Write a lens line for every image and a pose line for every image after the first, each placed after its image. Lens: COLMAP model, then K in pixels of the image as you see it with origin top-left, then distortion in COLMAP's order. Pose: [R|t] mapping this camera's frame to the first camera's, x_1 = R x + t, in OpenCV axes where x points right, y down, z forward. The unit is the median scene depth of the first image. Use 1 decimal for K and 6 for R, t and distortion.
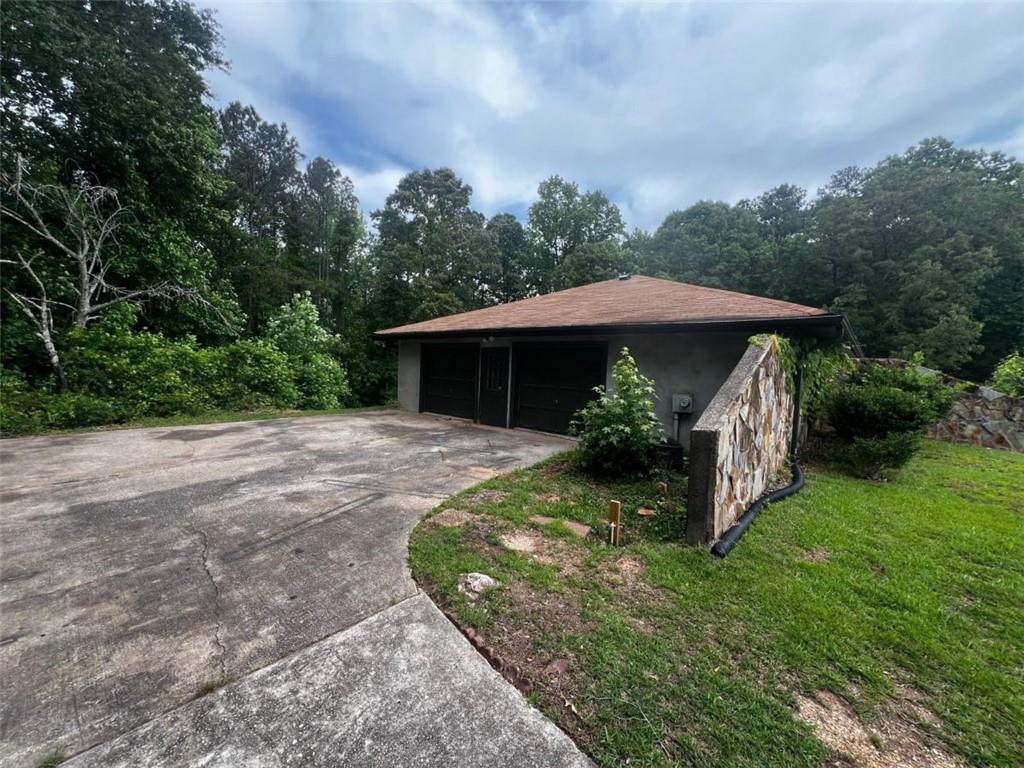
lens RADIAL K [[407.2, 0, 512.7], [0, 407.2, 380.3], [0, 0, 1]] dist [0.001002, 0.000012]
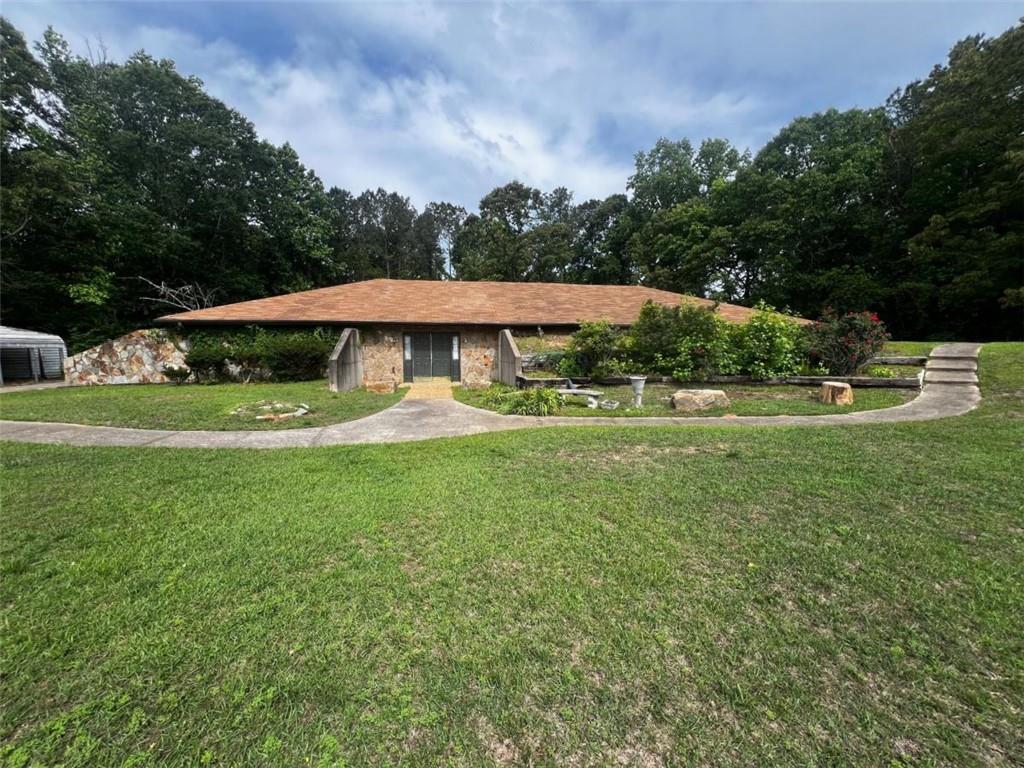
lens RADIAL K [[407.2, 0, 512.7], [0, 407.2, 380.3], [0, 0, 1]] dist [0.001002, 0.000012]
pose [[0.776575, 0.004048, -0.630012, 0.623341], [0.014514, 0.999599, 0.024313, 0.029038], [0.629858, -0.028025, 0.776205, 0.062684]]
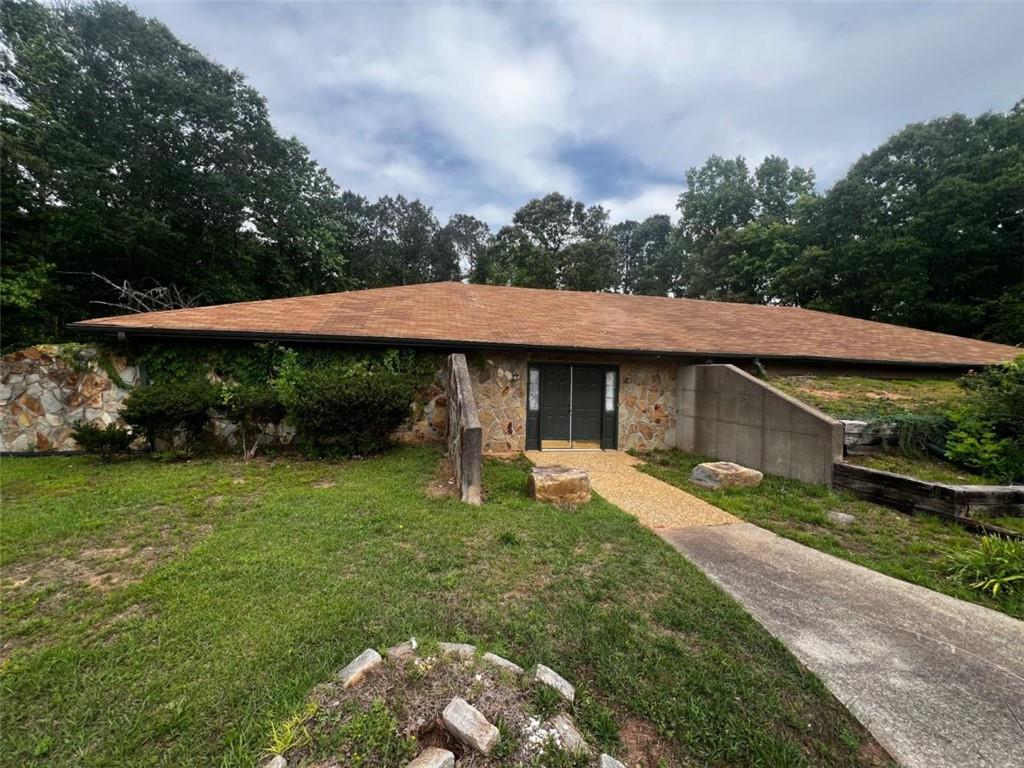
lens RADIAL K [[407.2, 0, 512.7], [0, 407.2, 380.3], [0, 0, 1]] dist [0.001002, 0.000012]
pose [[0.798639, -0.017428, -0.601558, 0.397282], [-0.011492, 0.998957, -0.044198, 0.008152], [0.601701, 0.042211, 0.797605, 0.123850]]
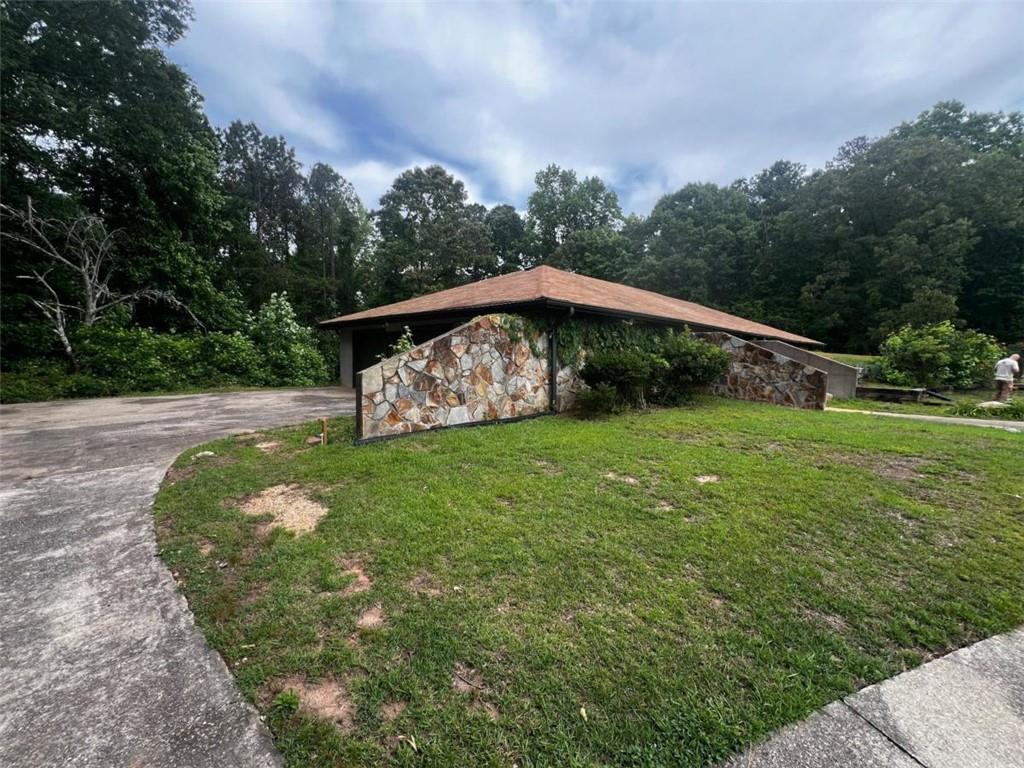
lens RADIAL K [[407.9, 0, 512.0], [0, 407.9, 384.0], [0, 0, 1]] dist [0.000439, -0.000037]
pose [[0.996162, -0.015843, -0.086086, 0.120102], [0.018762, 0.999272, 0.033209, 0.012384], [0.085497, -0.034697, 0.995734, -0.057789]]
